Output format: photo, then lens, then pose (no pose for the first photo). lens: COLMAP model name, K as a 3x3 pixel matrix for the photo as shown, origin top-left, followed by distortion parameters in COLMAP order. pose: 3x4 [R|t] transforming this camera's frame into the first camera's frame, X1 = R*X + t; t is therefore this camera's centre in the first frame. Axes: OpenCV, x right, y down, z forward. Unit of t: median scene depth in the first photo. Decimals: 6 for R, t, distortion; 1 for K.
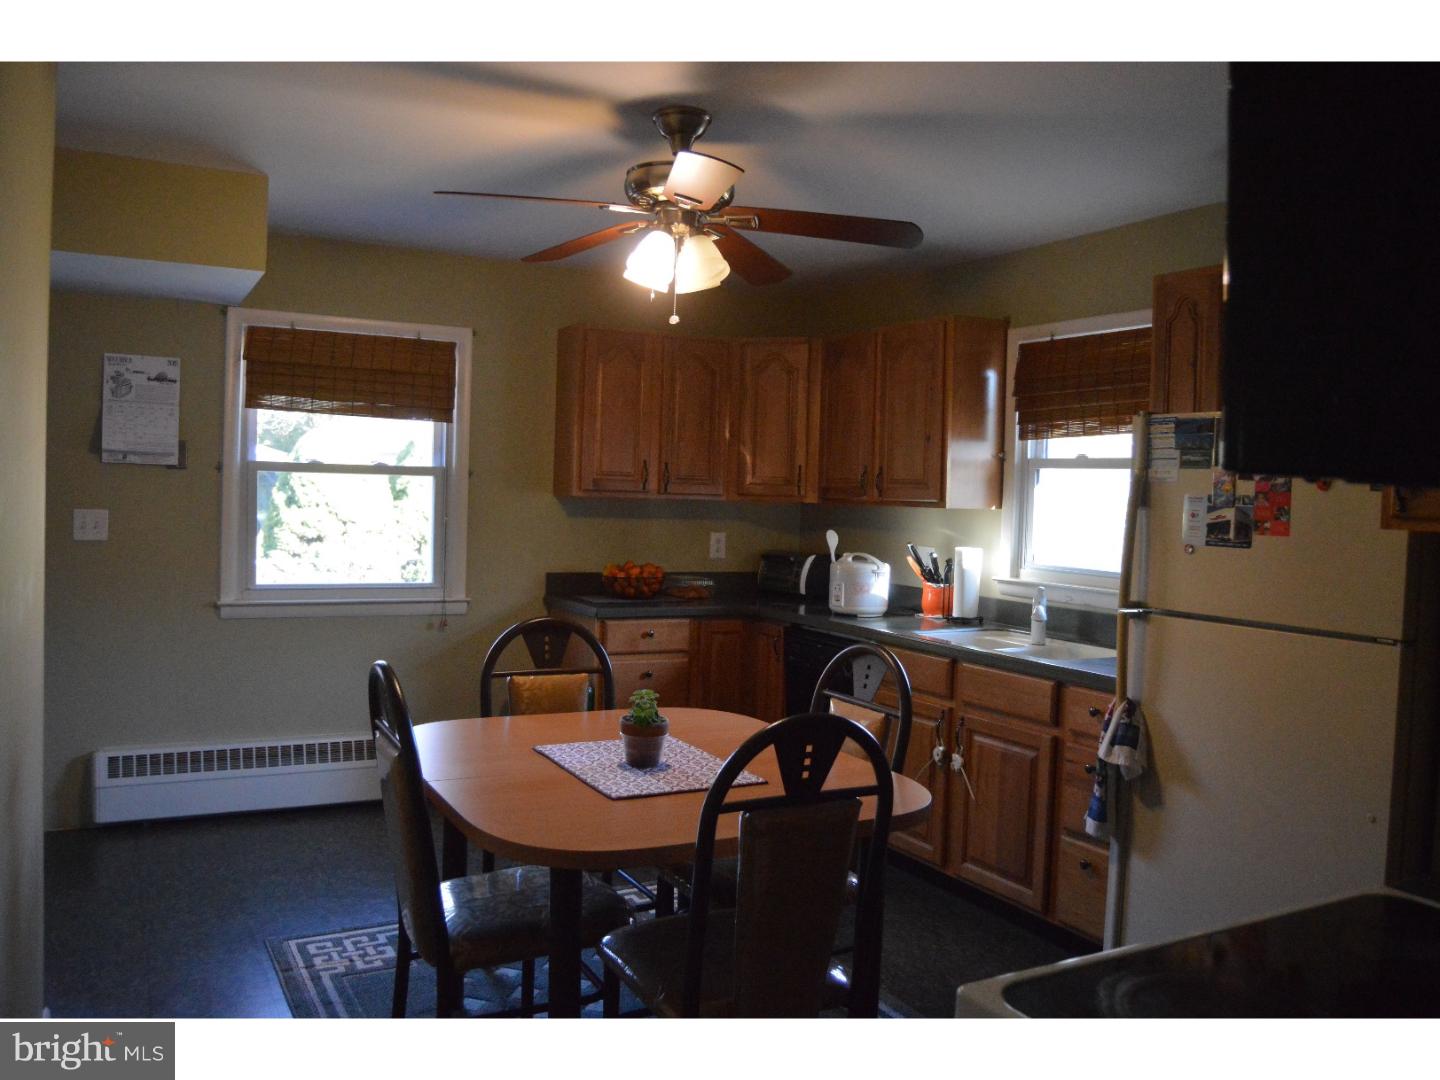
lens RADIAL K [[1131.4, 0, 720.0], [0, 1131.4, 540.0], [0, 0, 1]] dist [-0.084716, 0.004393]
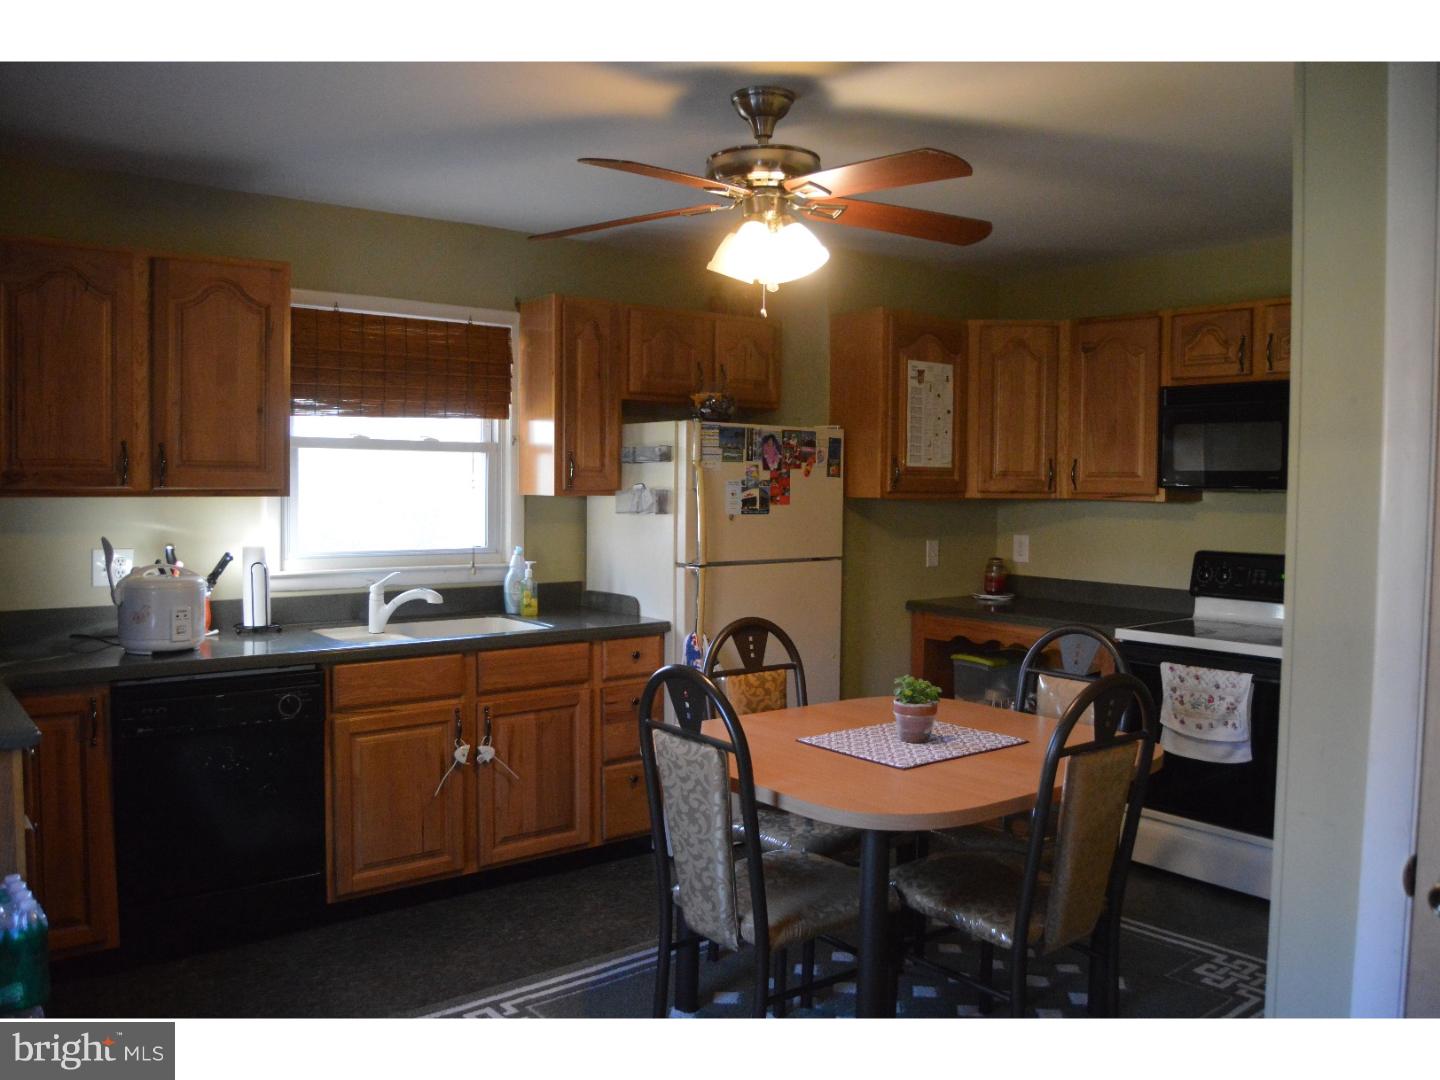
lens RADIAL K [[1131.4, 0, 720.0], [0, 1131.4, 540.0], [0, 0, 1]] dist [-0.084716, 0.004393]
pose [[-0.158072, -0.086327, 0.983647, -1.011507], [0.025040, 0.995500, 0.091391, -0.096382], [-0.987110, 0.039077, -0.155199, 1.230032]]
